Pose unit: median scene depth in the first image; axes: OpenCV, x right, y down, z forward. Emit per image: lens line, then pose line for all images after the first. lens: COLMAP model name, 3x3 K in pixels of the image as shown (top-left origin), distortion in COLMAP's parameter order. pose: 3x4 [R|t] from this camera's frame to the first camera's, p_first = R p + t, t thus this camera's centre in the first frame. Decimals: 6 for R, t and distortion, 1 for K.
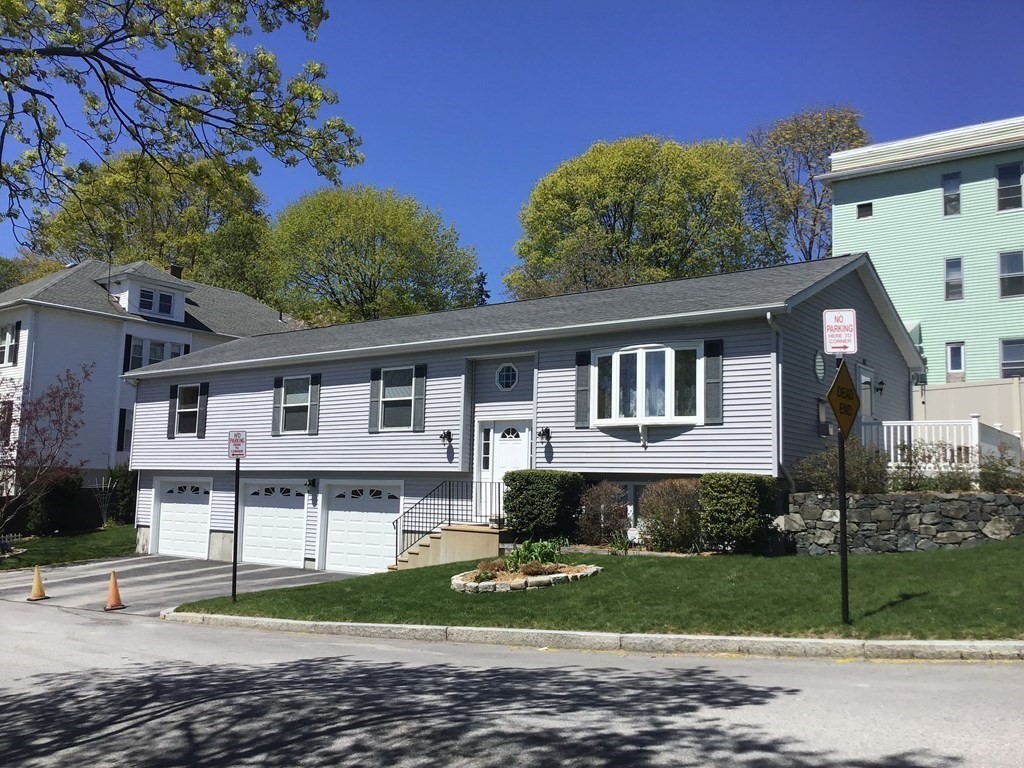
lens RADIAL K [[931.7, 0, 514.5], [0, 931.7, 379.7], [0, 0, 1]] dist [0.052513, 0.000000]
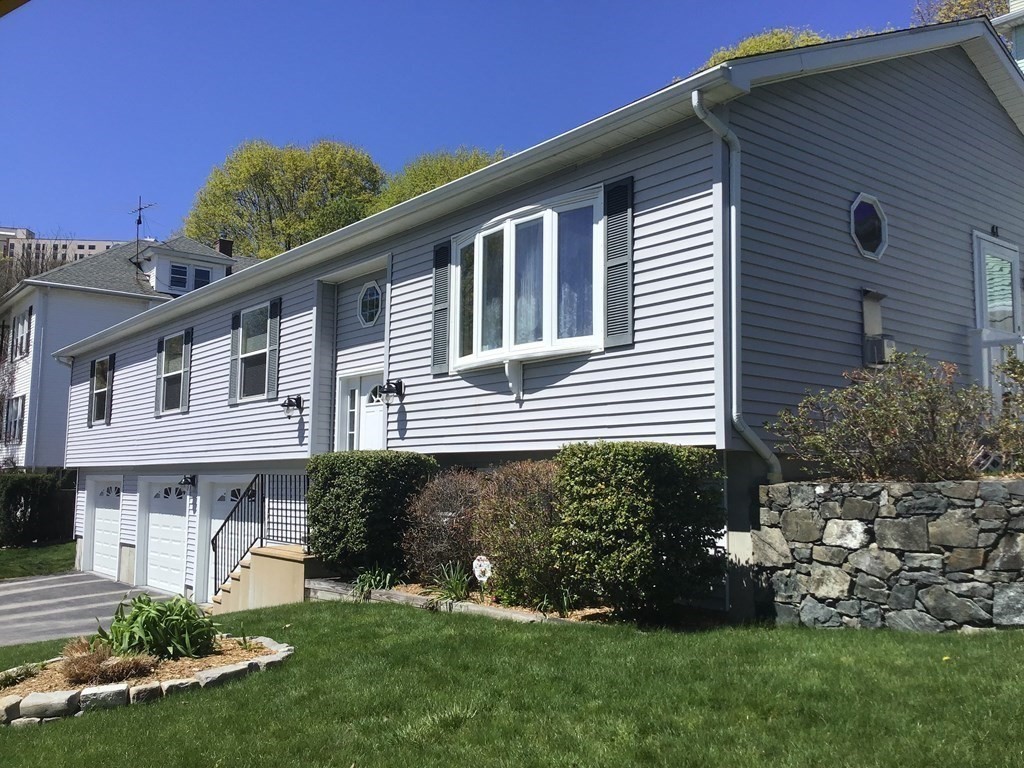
lens RADIAL K [[931.7, 0, 514.5], [0, 931.7, 384.8], [0, 0, 1]] dist [0.052513, 0.000000]
pose [[0.973904, -0.043513, -0.222751, 0.256099], [0.046450, 0.998889, 0.007960, 0.057948], [0.222157, -0.018099, 0.974843, 0.479770]]
